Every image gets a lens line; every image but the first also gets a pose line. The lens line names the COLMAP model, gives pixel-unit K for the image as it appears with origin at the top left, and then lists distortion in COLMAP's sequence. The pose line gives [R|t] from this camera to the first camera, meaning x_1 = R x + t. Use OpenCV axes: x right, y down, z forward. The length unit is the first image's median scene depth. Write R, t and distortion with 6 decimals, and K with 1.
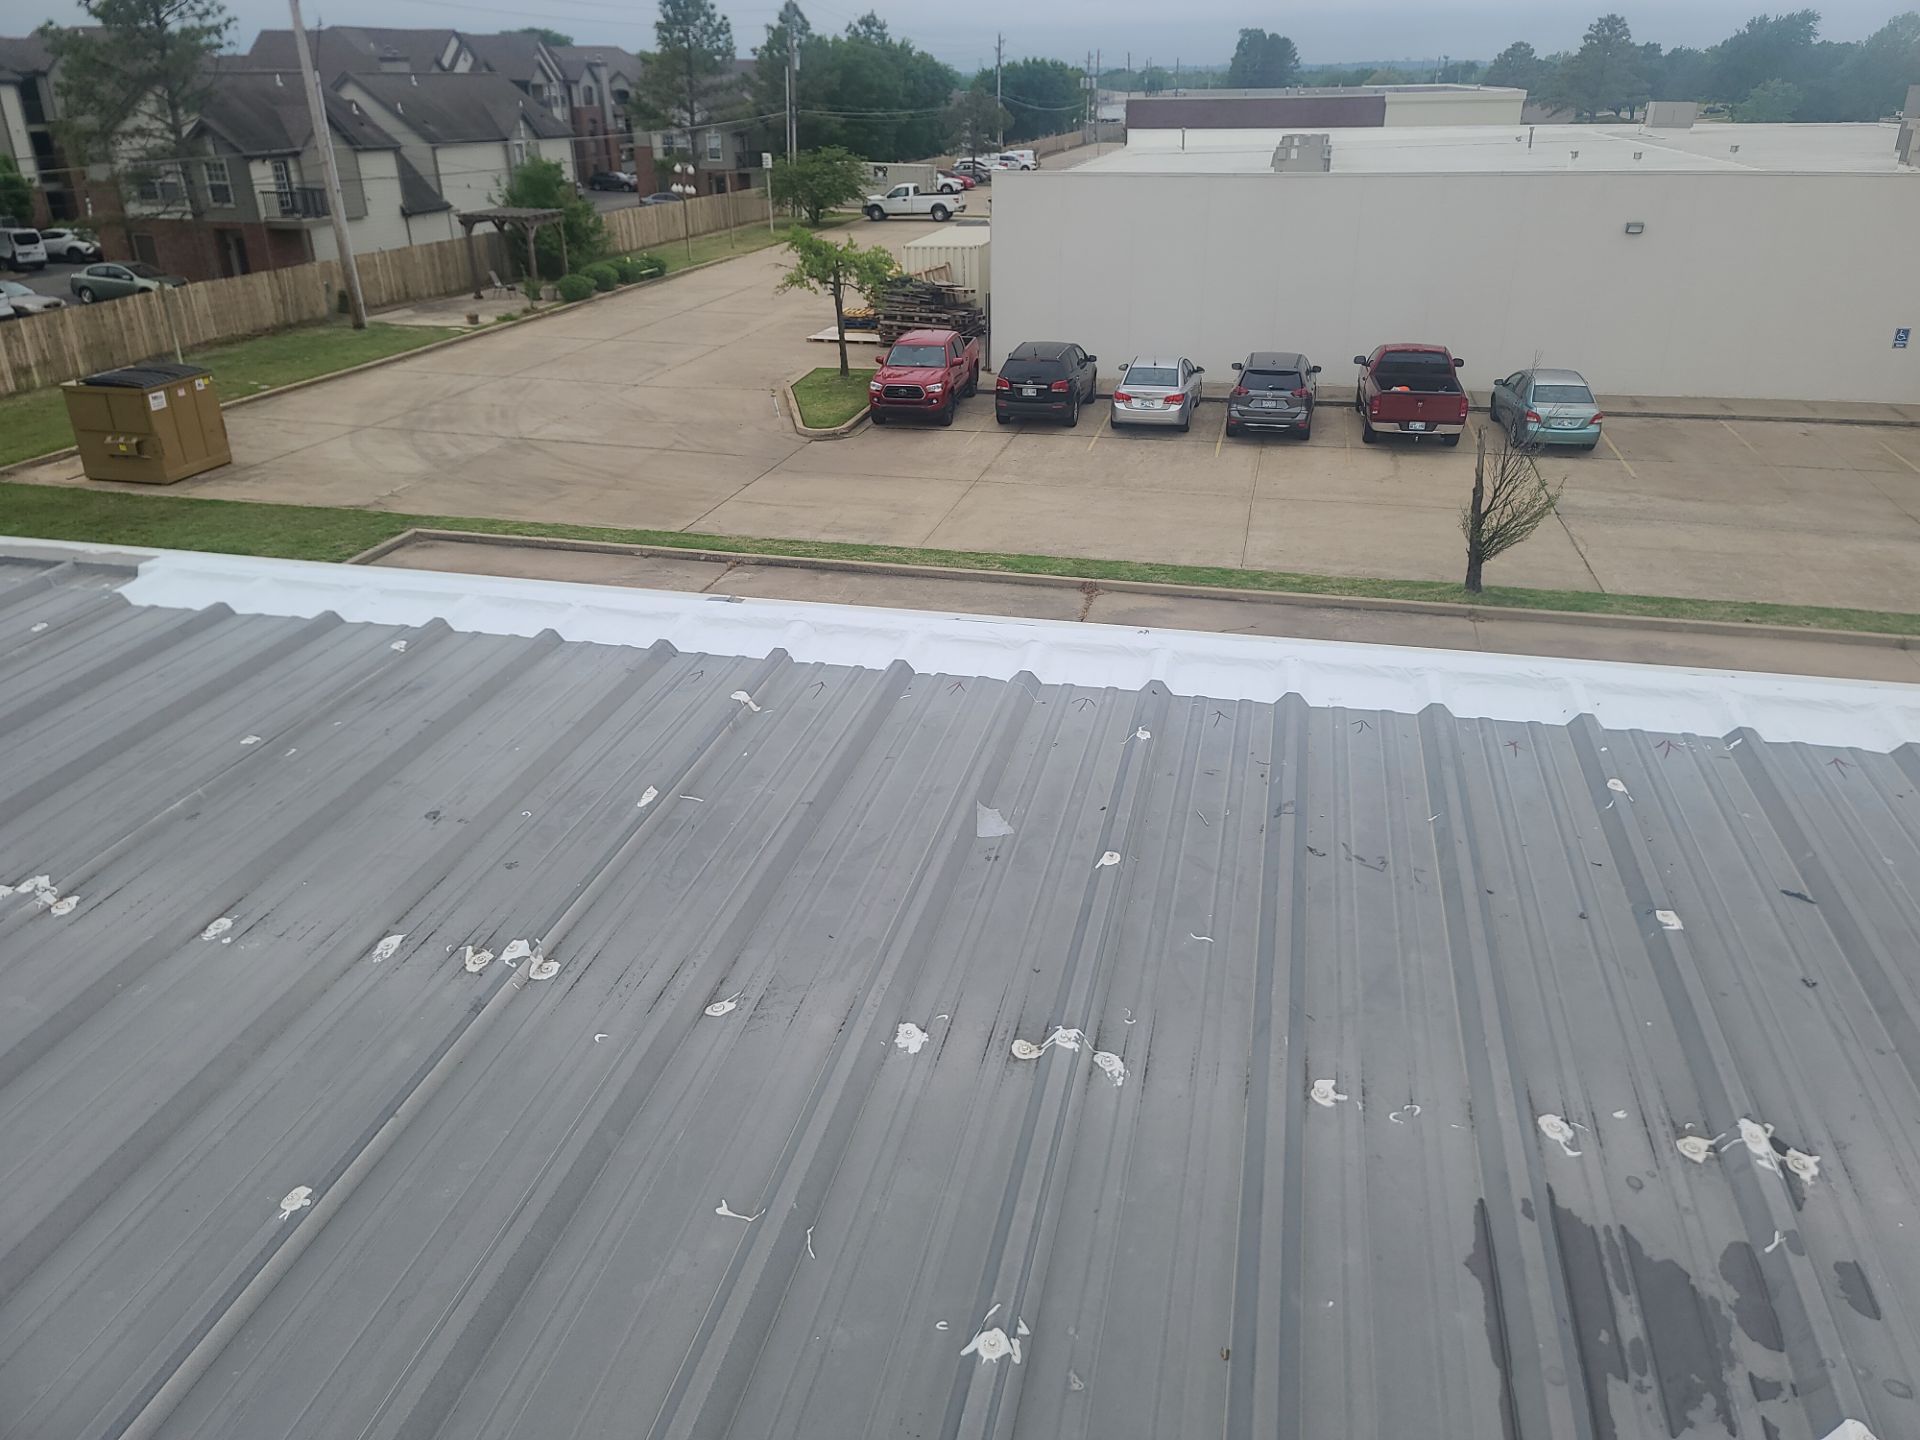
lens RADIAL K [[1396.7, 0, 968.6], [0, 1396.7, 686.6], [0, 0, 1]] dist [0.068225, -0.046543]
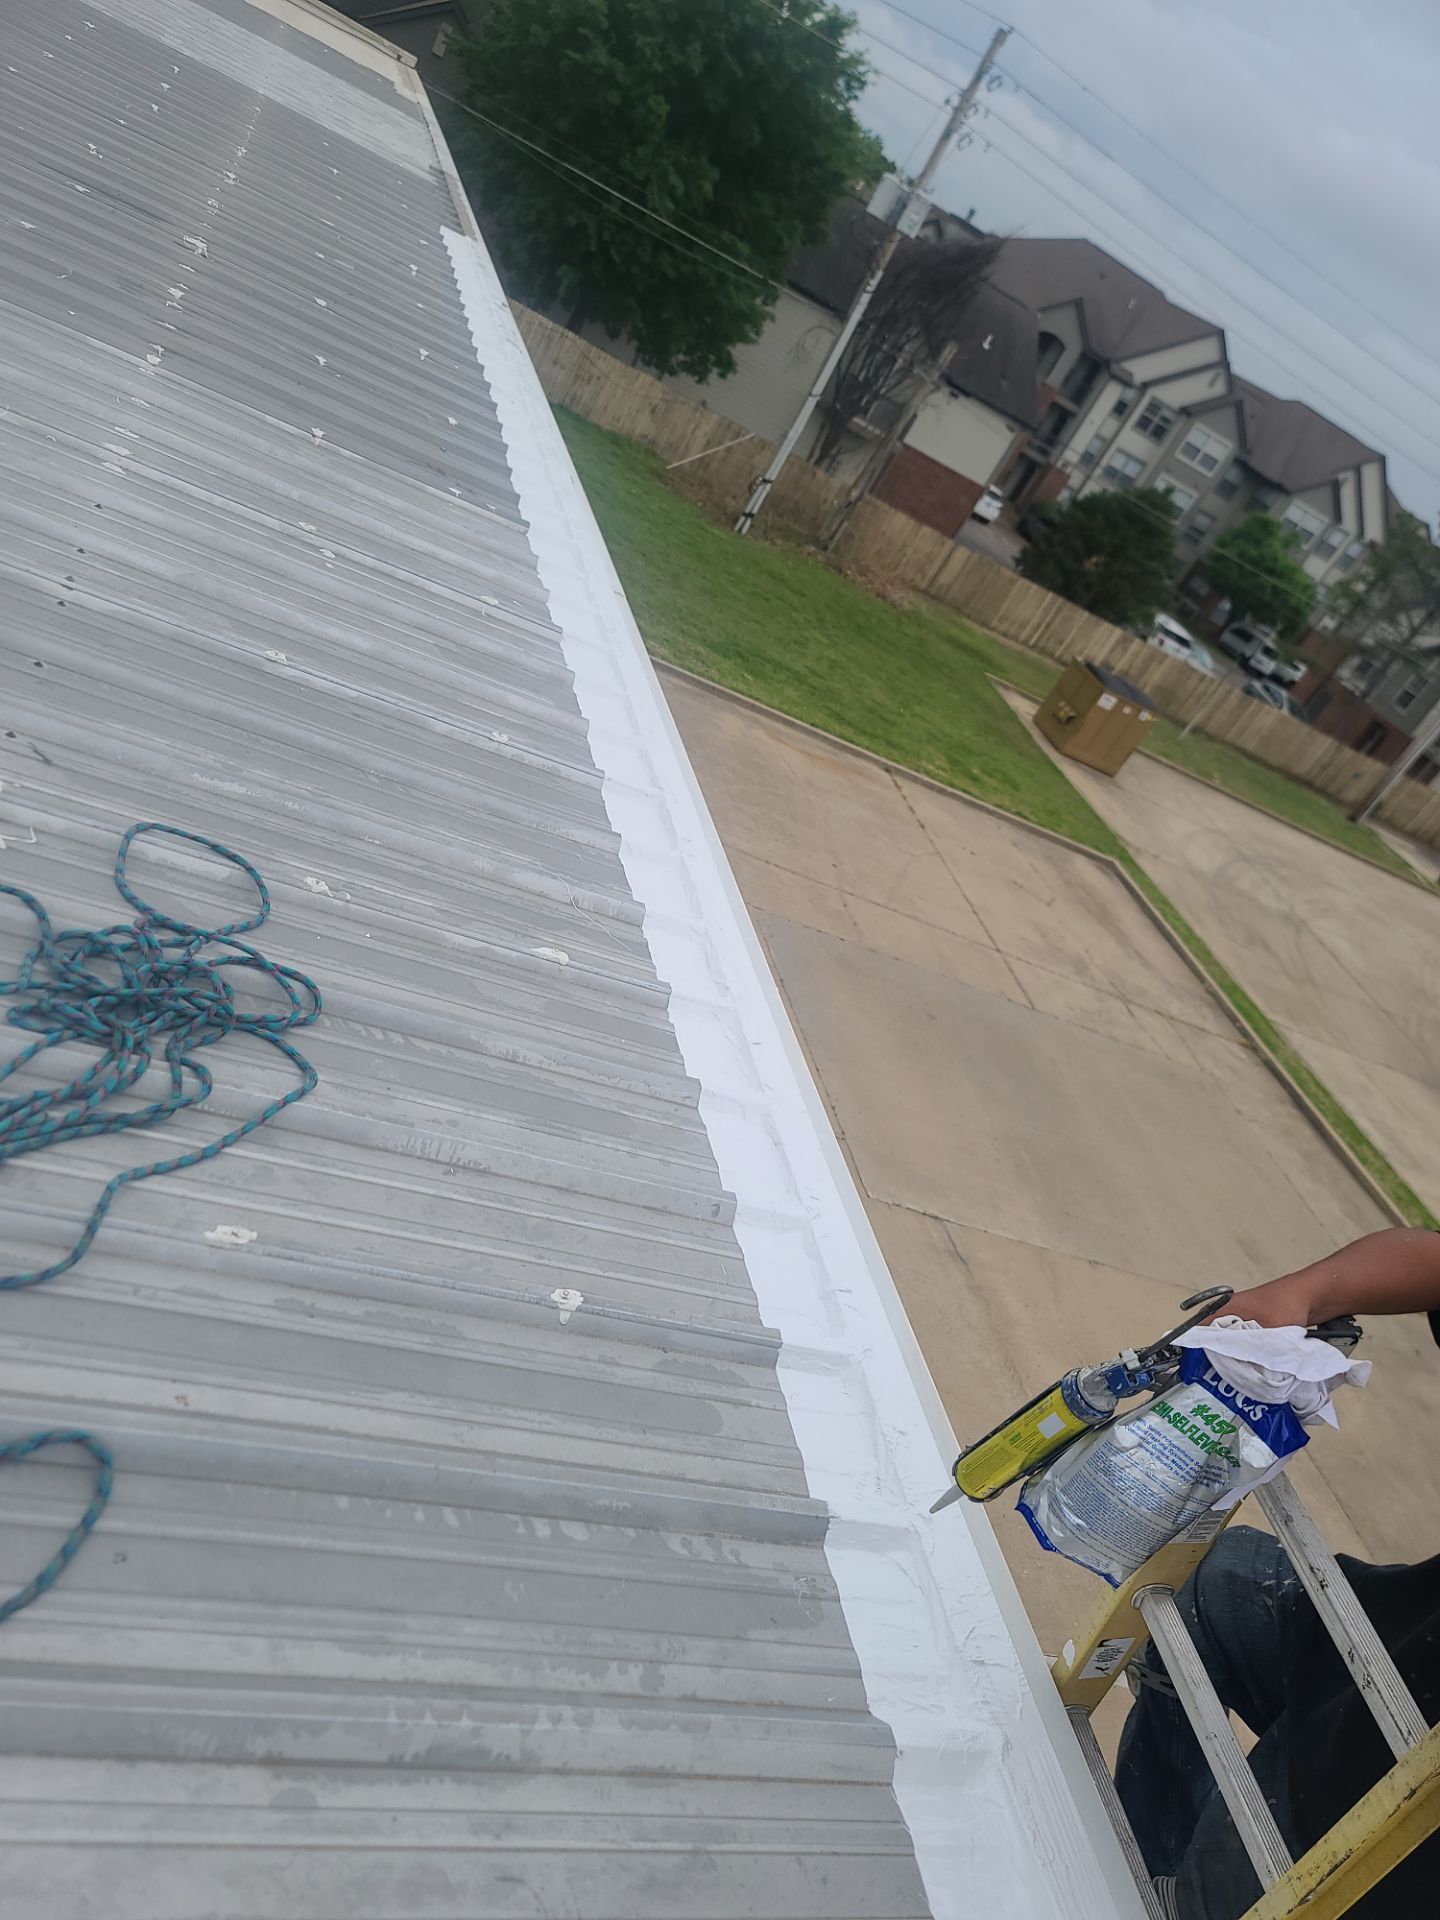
lens RADIAL K [[1396.7, 0, 690.4], [0, 1396.7, 985.9], [0, 0, 1]] dist [0.068225, -0.046543]
pose [[0.372725, 0.649113, -0.663120, 0.316122], [-0.751940, 0.630020, 0.194064, -0.006264], [0.543748, 0.426294, 0.722919, -0.000717]]
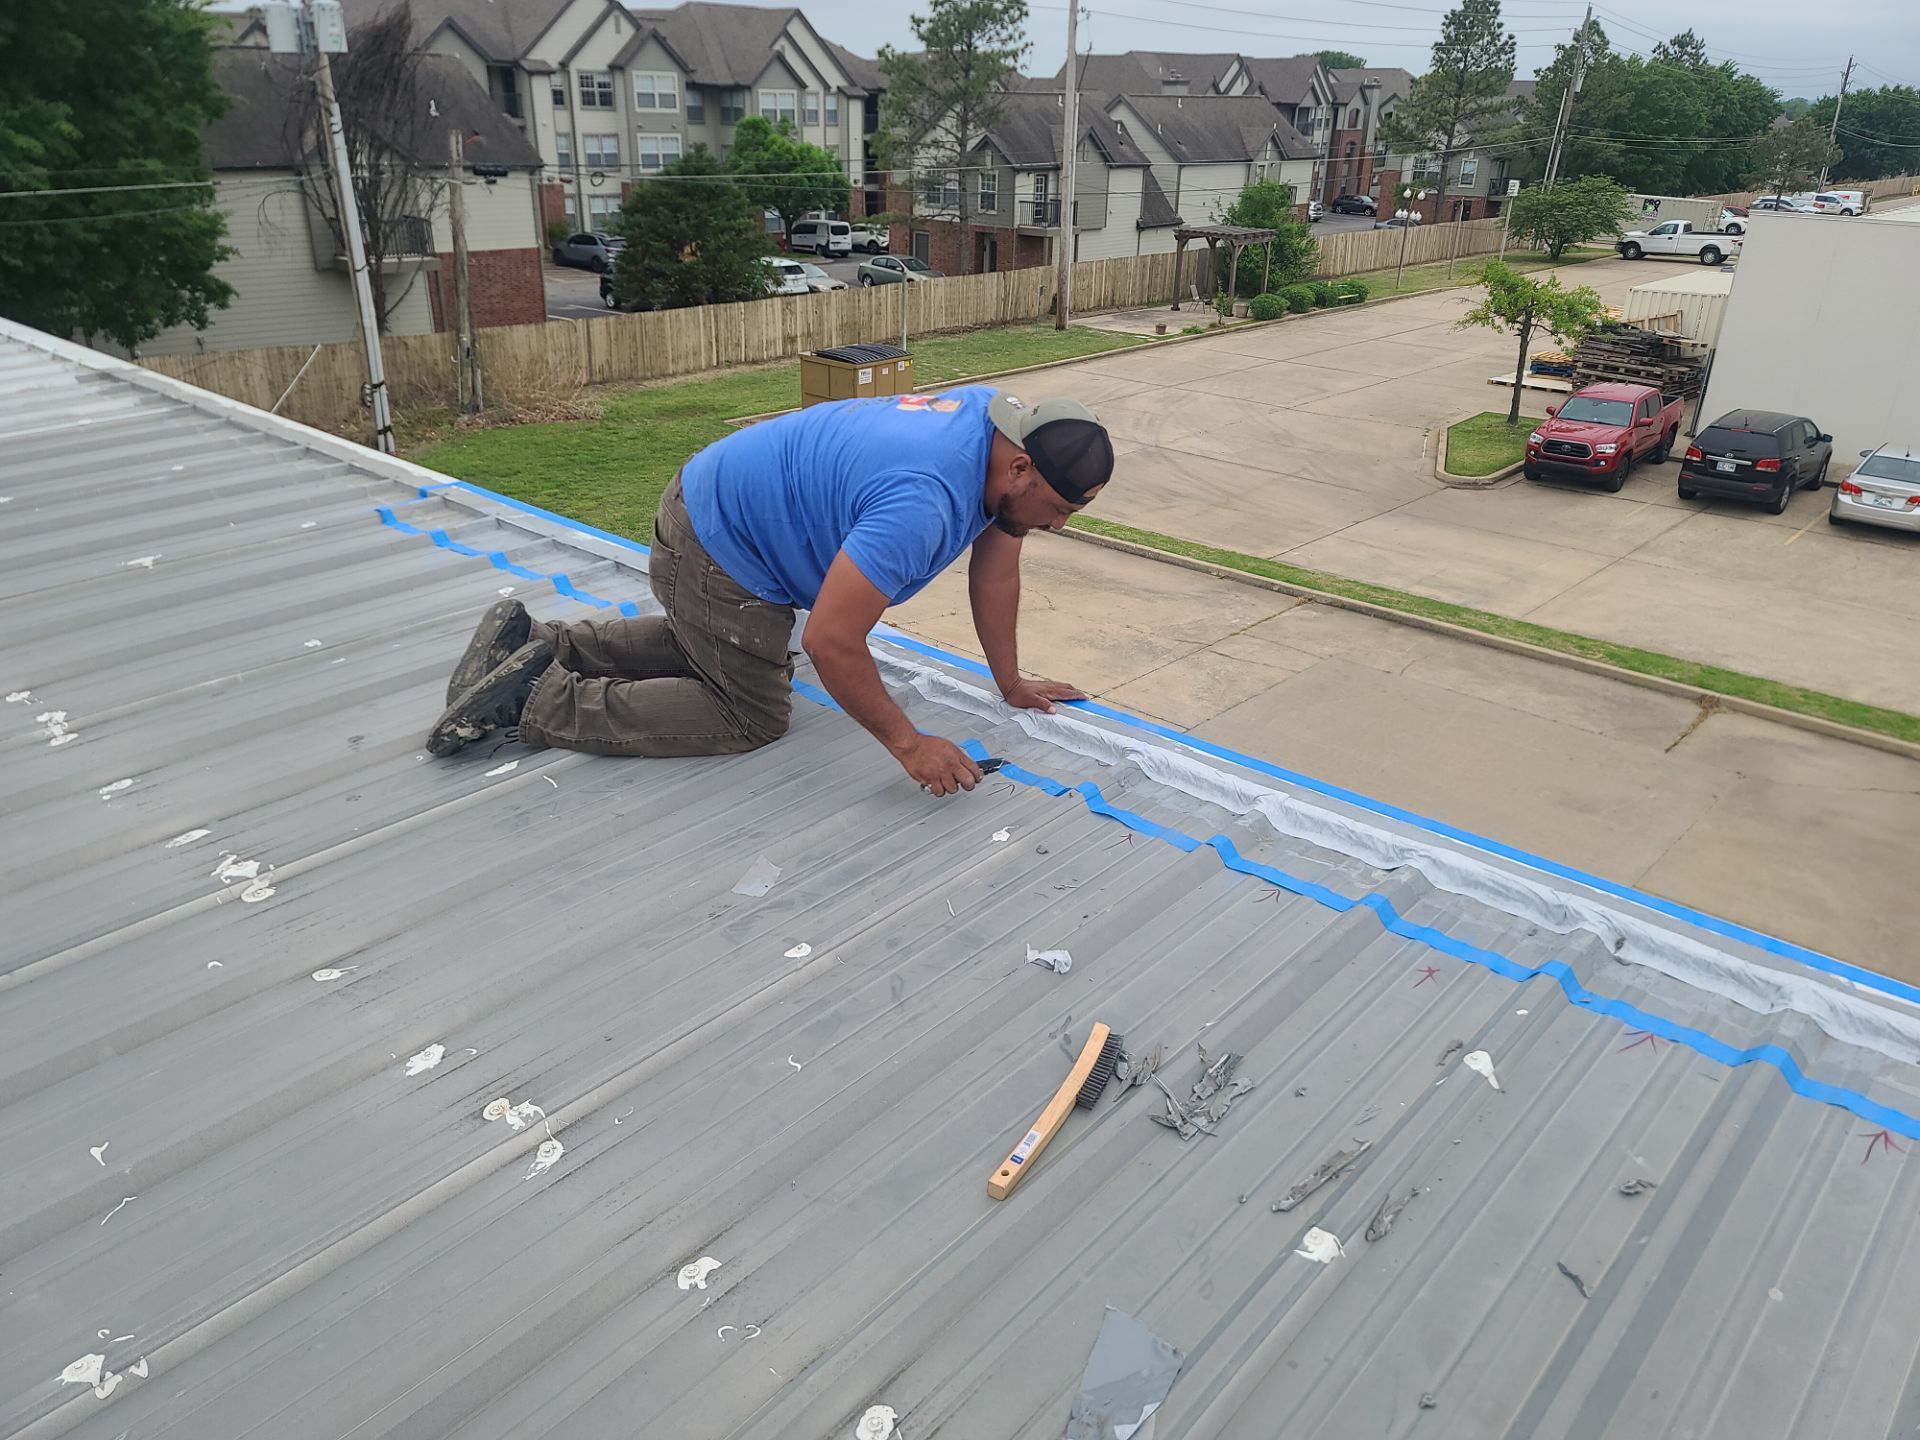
lens RADIAL K [[1396.7, 0, 957.6], [0, 1396.7, 710.3], [0, 0, 1]] dist [0.068225, -0.046543]
pose [[0.873560, 0.215428, -0.436445, 0.057602], [-0.215254, 0.975249, 0.050543, -0.009914], [0.436531, 0.049794, 0.898310, 0.024500]]
